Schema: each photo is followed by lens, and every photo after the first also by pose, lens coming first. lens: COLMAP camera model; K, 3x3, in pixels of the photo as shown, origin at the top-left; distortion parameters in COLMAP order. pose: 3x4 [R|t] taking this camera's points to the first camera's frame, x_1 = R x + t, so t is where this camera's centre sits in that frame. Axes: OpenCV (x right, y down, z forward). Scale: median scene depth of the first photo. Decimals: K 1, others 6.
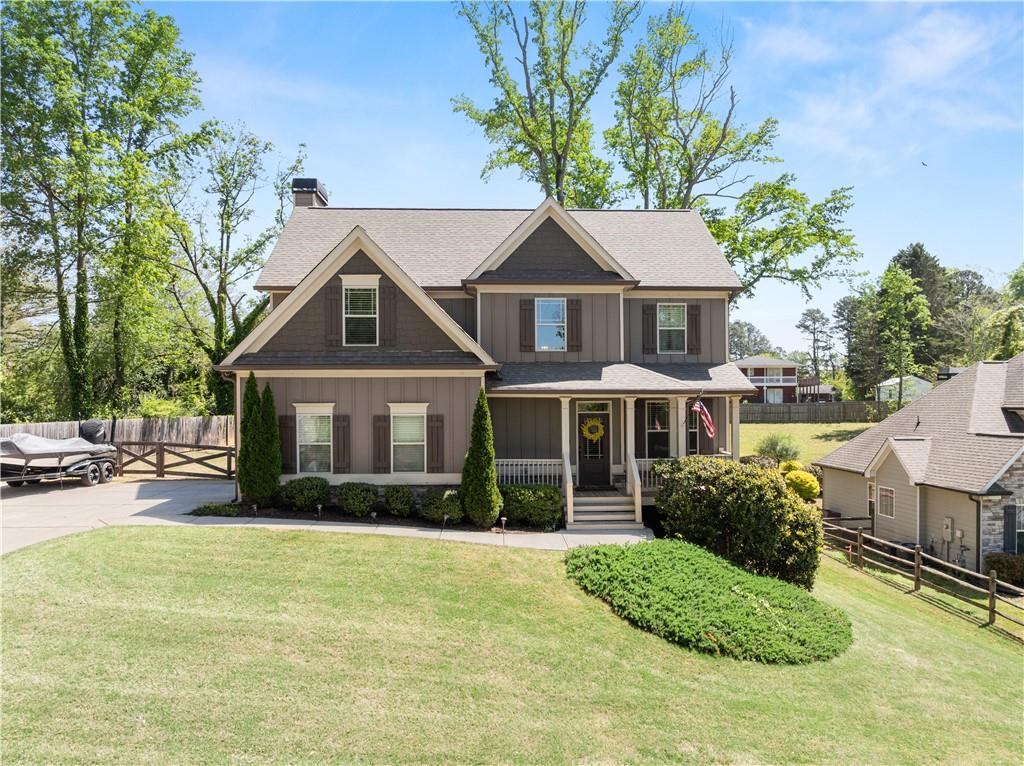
lens RADIAL K [[727.6, 0, 512.0], [0, 727.6, 383.0], [0, 0, 1]] dist [-0.041109, -0.001738]
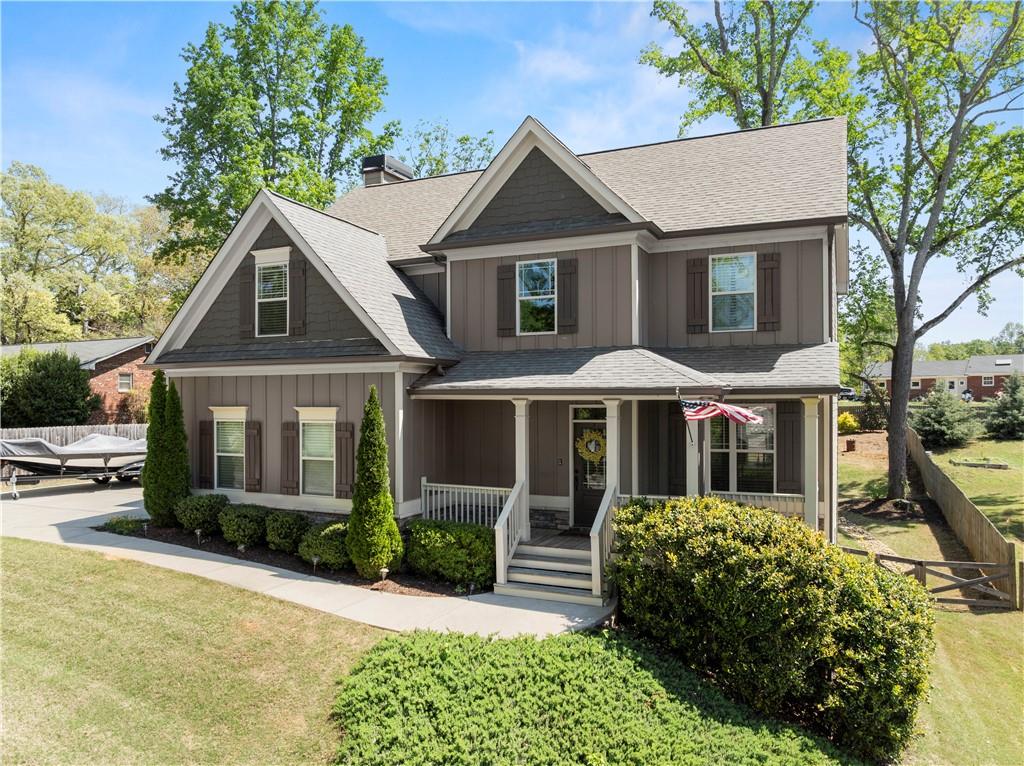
lens RADIAL K [[727.6, 0, 512.0], [0, 727.6, 383.0], [0, 0, 1]] dist [-0.041109, -0.001738]
pose [[0.891376, -0.010181, -0.453151, 0.398660], [0.010498, 0.999943, -0.001814, 0.005339], [0.453144, -0.003140, 0.891432, 0.397328]]
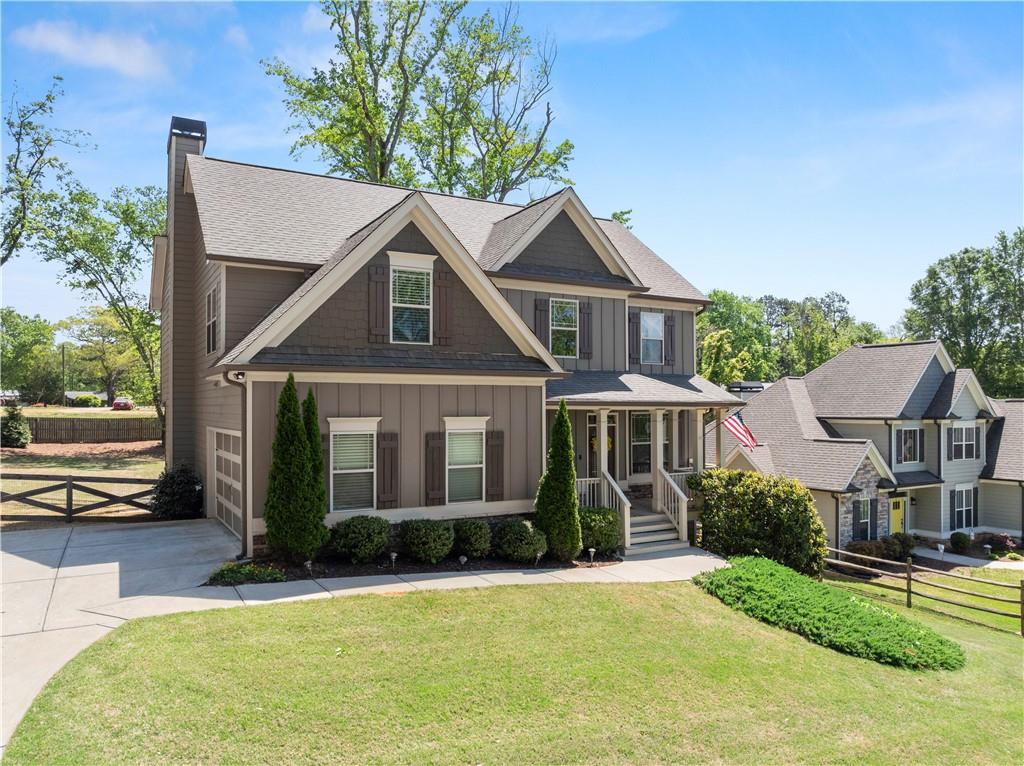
lens RADIAL K [[724.5, 0, 512.0], [0, 724.5, 383.0], [0, 0, 1]] dist [-0.042180, -0.002674]
pose [[0.891606, 0.018644, 0.452428, -0.463075], [-0.015454, 0.999823, -0.010746, -0.002306], [-0.452548, 0.002590, 0.891736, 0.253983]]
